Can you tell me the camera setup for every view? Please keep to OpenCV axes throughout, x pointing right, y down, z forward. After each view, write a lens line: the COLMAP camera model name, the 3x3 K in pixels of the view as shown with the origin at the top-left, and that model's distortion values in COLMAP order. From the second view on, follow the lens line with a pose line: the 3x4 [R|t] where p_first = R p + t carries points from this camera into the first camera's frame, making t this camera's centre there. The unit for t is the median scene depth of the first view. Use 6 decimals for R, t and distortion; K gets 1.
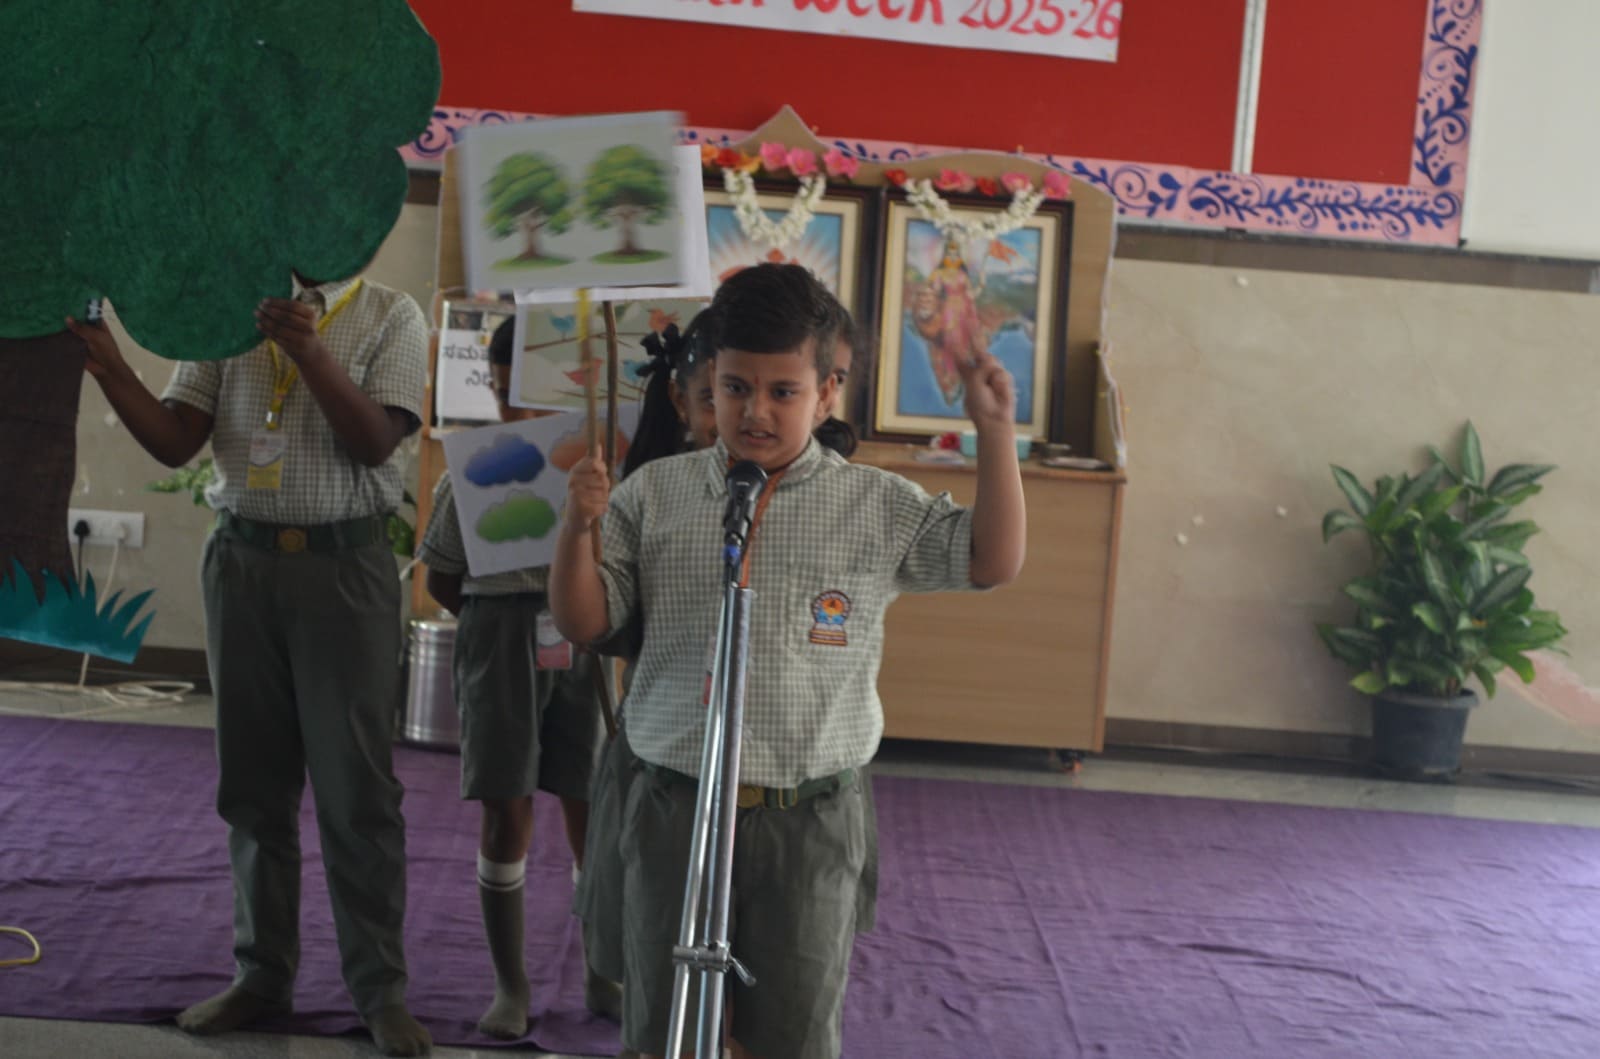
lens RADIAL K [[2615.4, 0, 843.3], [0, 2615.4, 487.1], [0, 0, 1]] dist [0.004205, 0.099681]
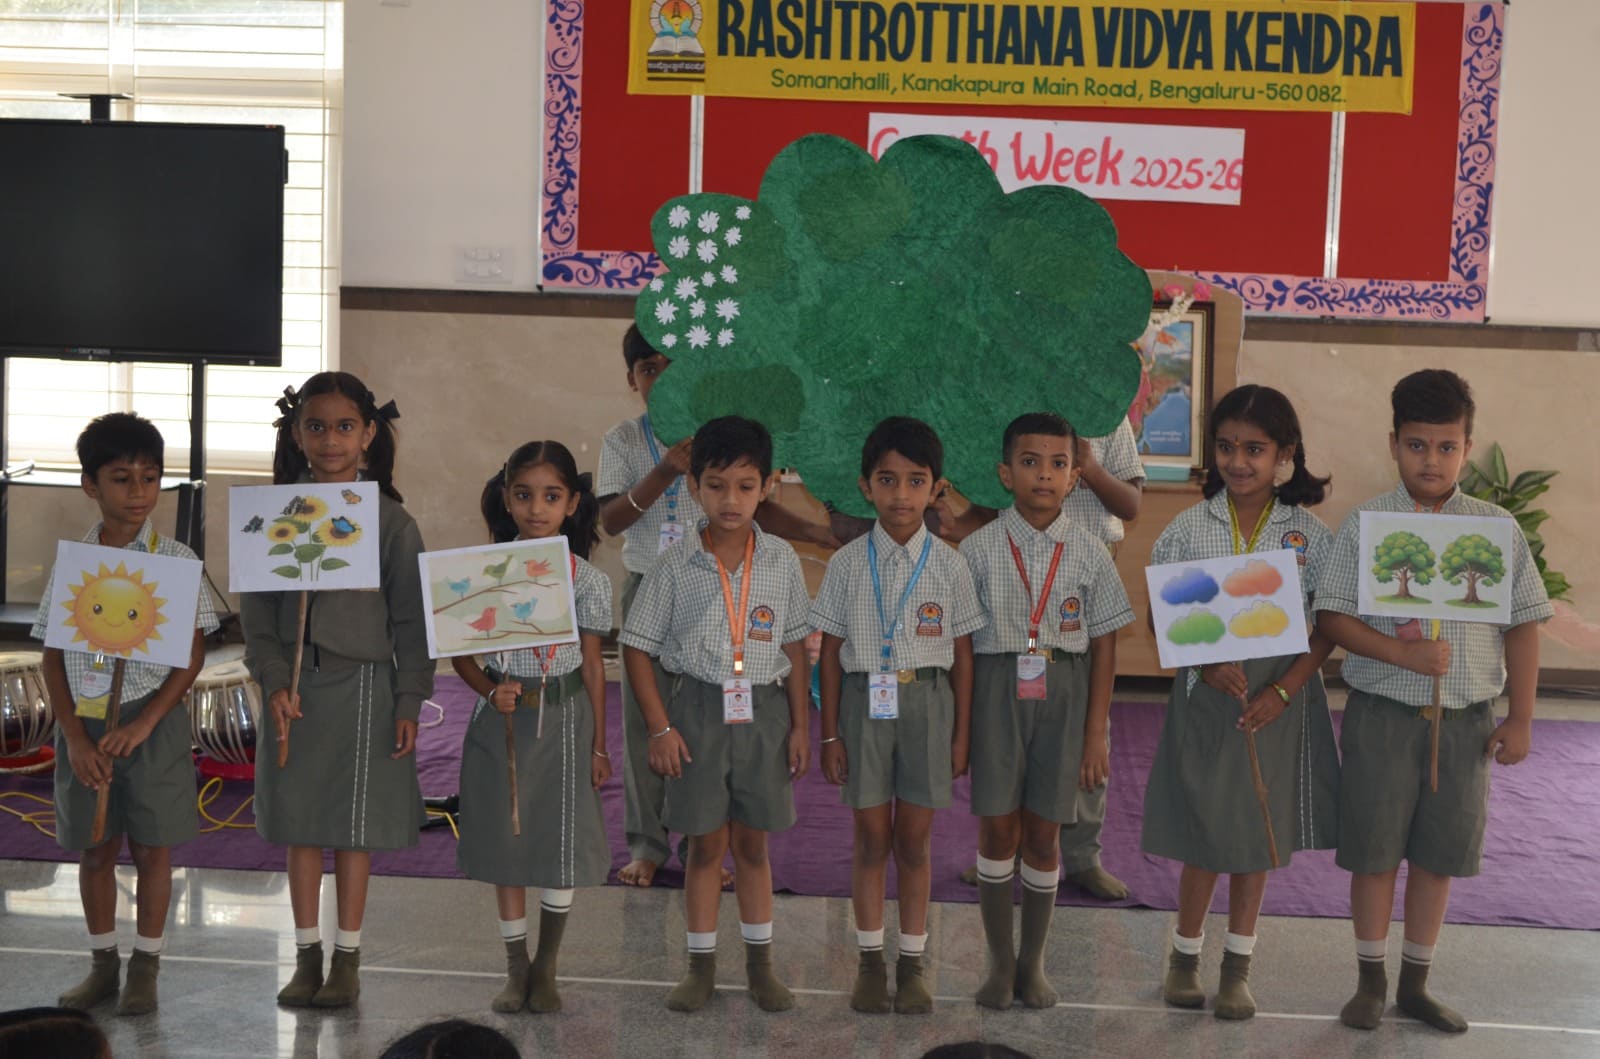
lens RADIAL K [[2517.3, 0, 797.9], [0, 2517.3, 582.7], [0, 0, 1]] dist [-0.016280, 0.039239]
pose [[0.996091, -0.034508, -0.081309, -0.034293], [0.035498, 0.999312, 0.010766, 0.023442], [0.080882, -0.013610, 0.996631, -0.415723]]
